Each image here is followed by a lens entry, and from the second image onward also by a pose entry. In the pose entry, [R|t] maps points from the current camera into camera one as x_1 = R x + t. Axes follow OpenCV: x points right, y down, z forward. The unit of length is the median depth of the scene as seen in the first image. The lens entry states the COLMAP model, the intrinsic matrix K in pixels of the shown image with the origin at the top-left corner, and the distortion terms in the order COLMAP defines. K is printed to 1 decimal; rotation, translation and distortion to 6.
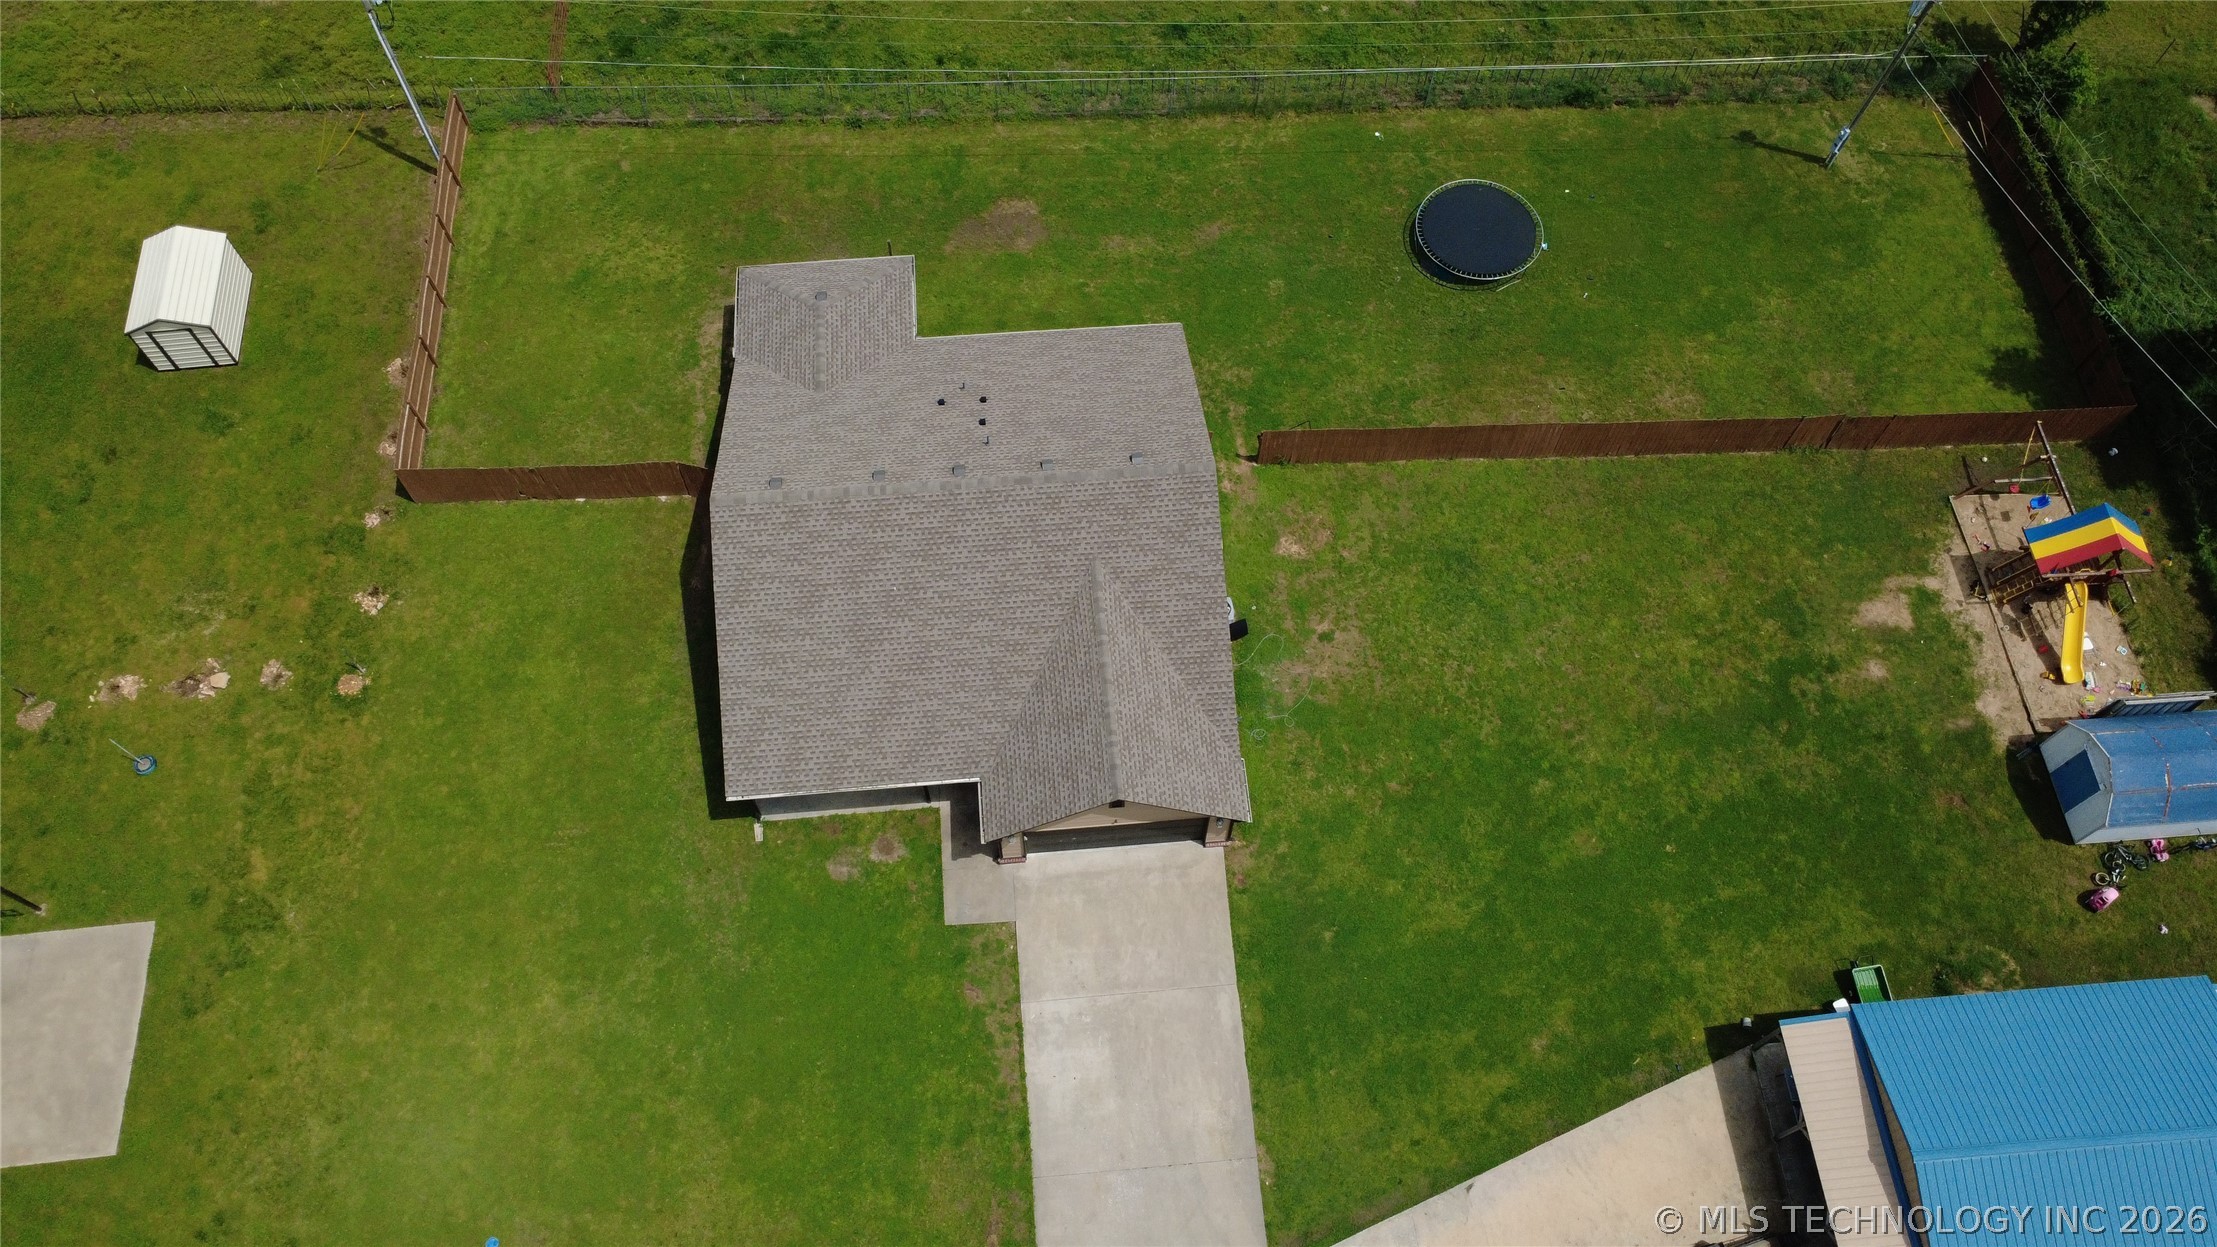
lens RADIAL K [[1607.6, 0, 1109.0], [0, 1607.6, 623.4], [0, 0, 1]] dist [-0.000987, -0.000806]
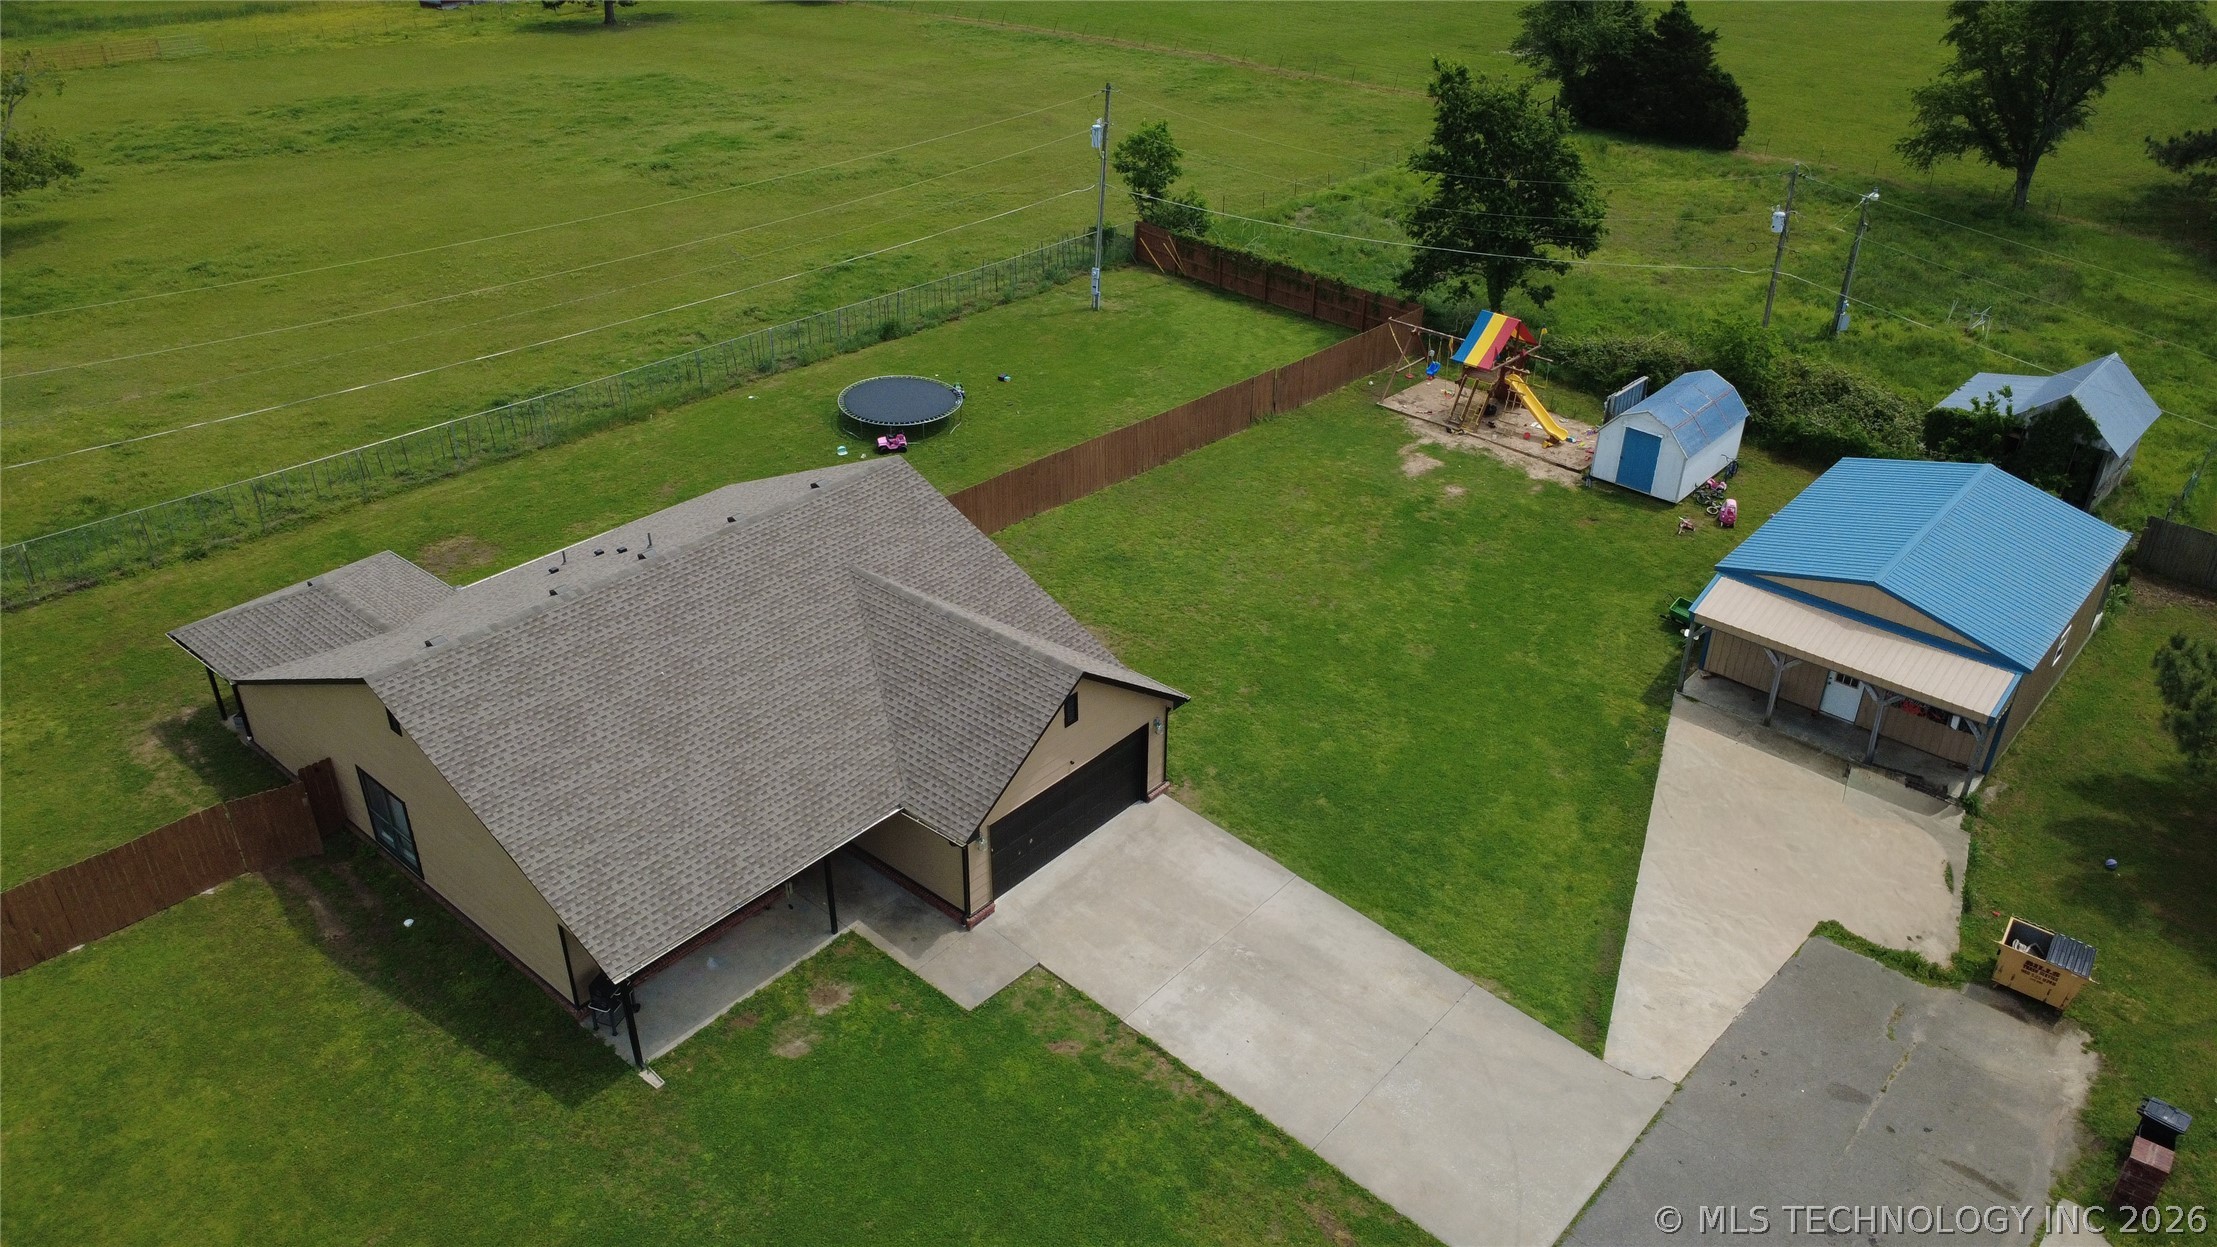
lens RADIAL K [[1607.6, 0, 1109.2], [0, 1607.6, 623.1], [0, 0, 1]] dist [-0.000987, -0.000806]
pose [[0.719134, -0.353031, 0.598511, -0.426705], [0.613960, 0.726192, -0.309352, 0.324499], [-0.325423, 0.589928, 0.738976, 0.359694]]
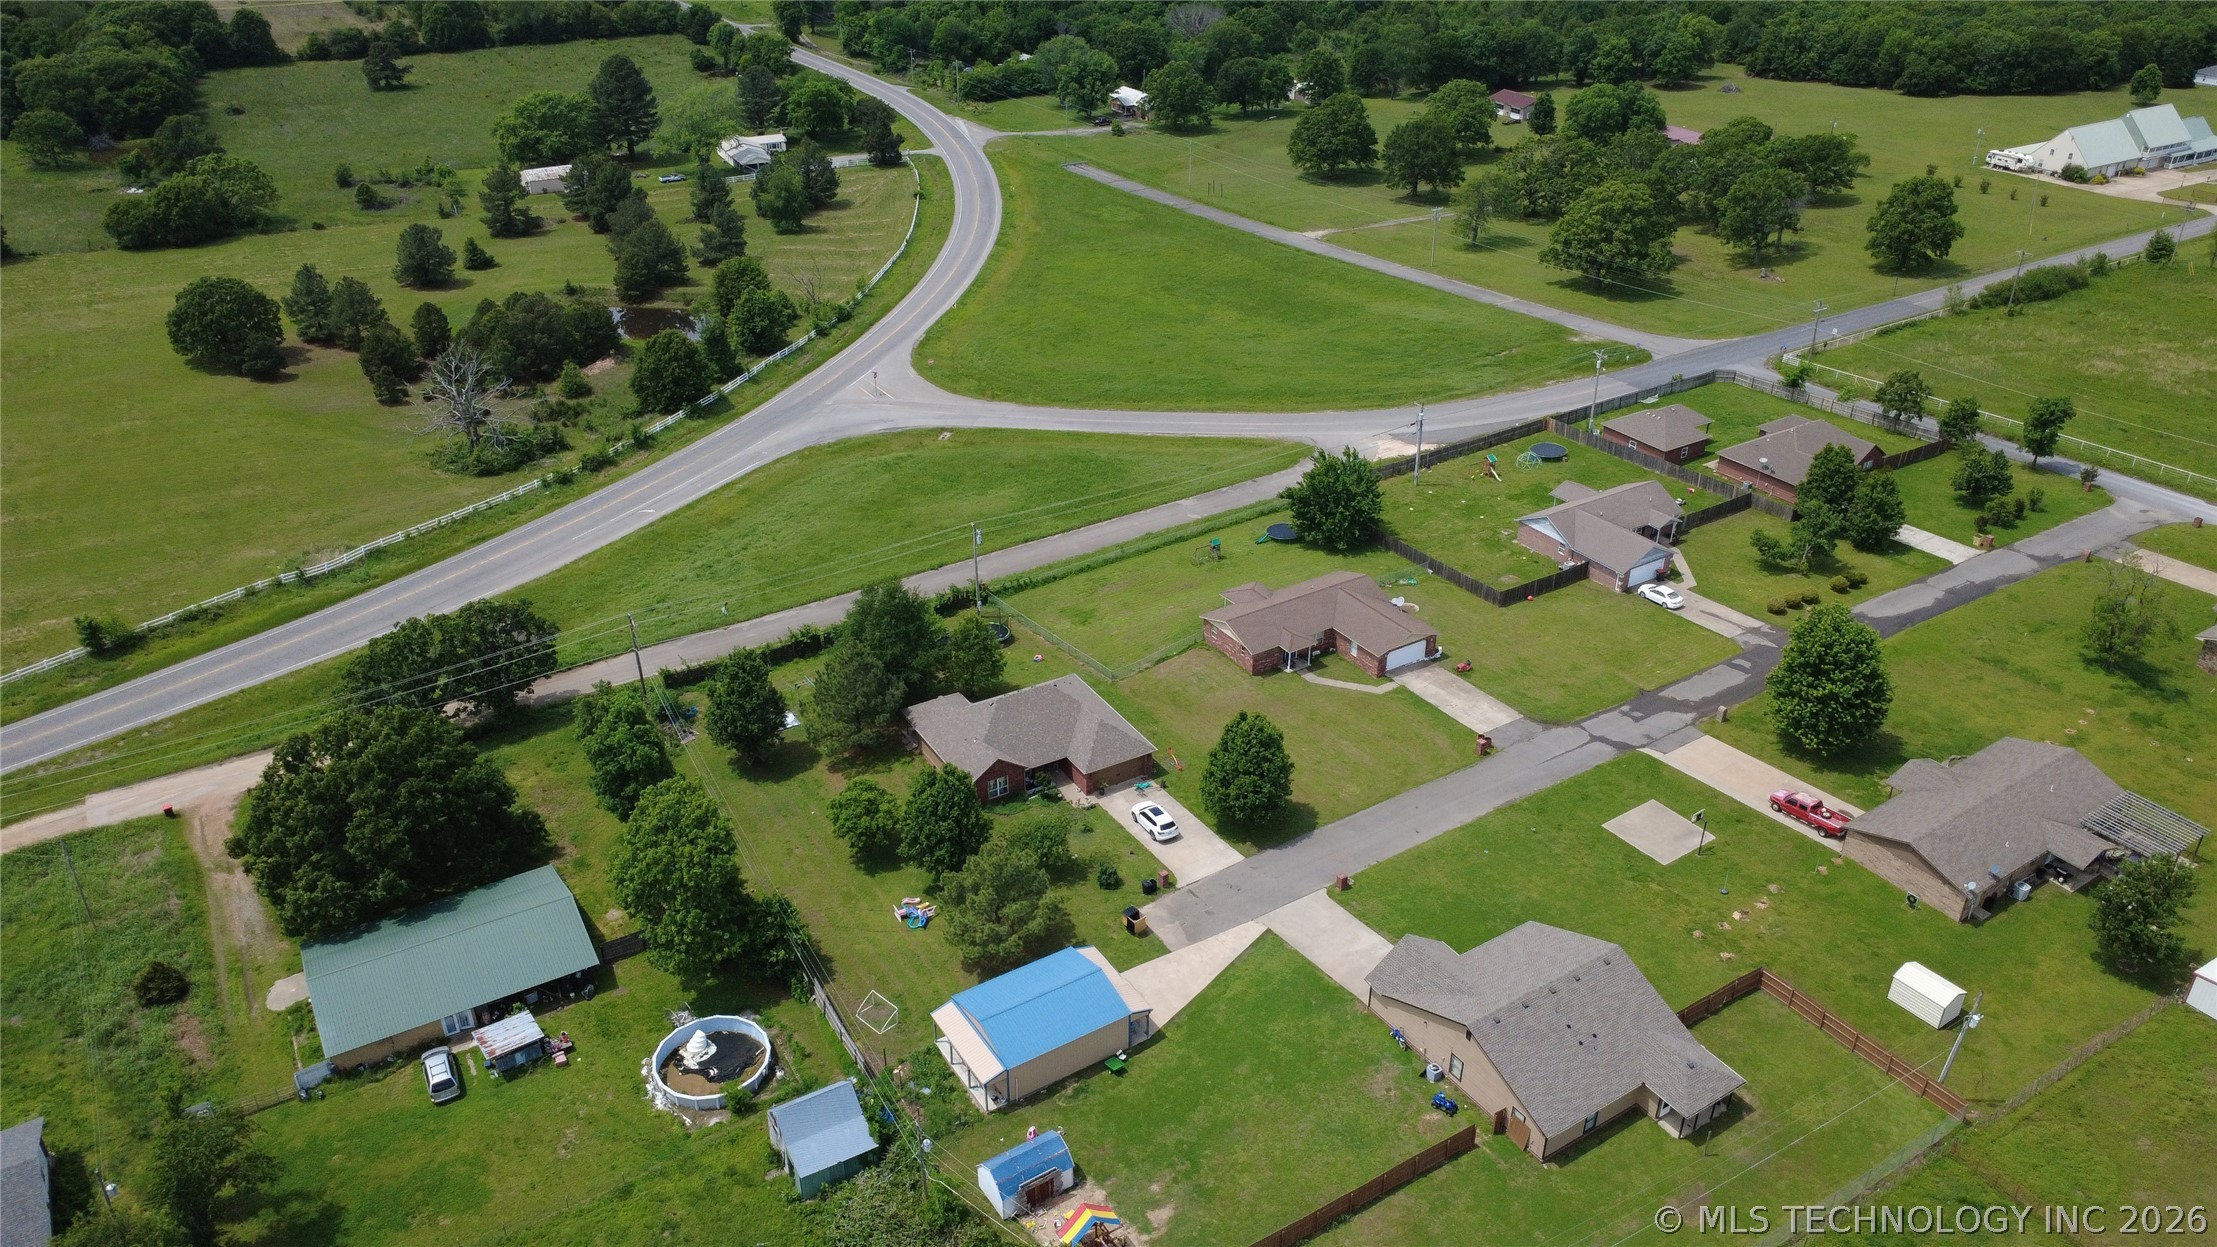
lens RADIAL K [[1607.6, 0, 1111.5], [0, 1607.6, 622.4], [0, 0, 1]] dist [-0.000987, -0.000806]
pose [[-0.881908, 0.221763, -0.416004, 1.341985], [-0.417204, 0.043723, 0.907760, -1.998792], [0.219497, 0.974120, 0.053961, 0.225229]]
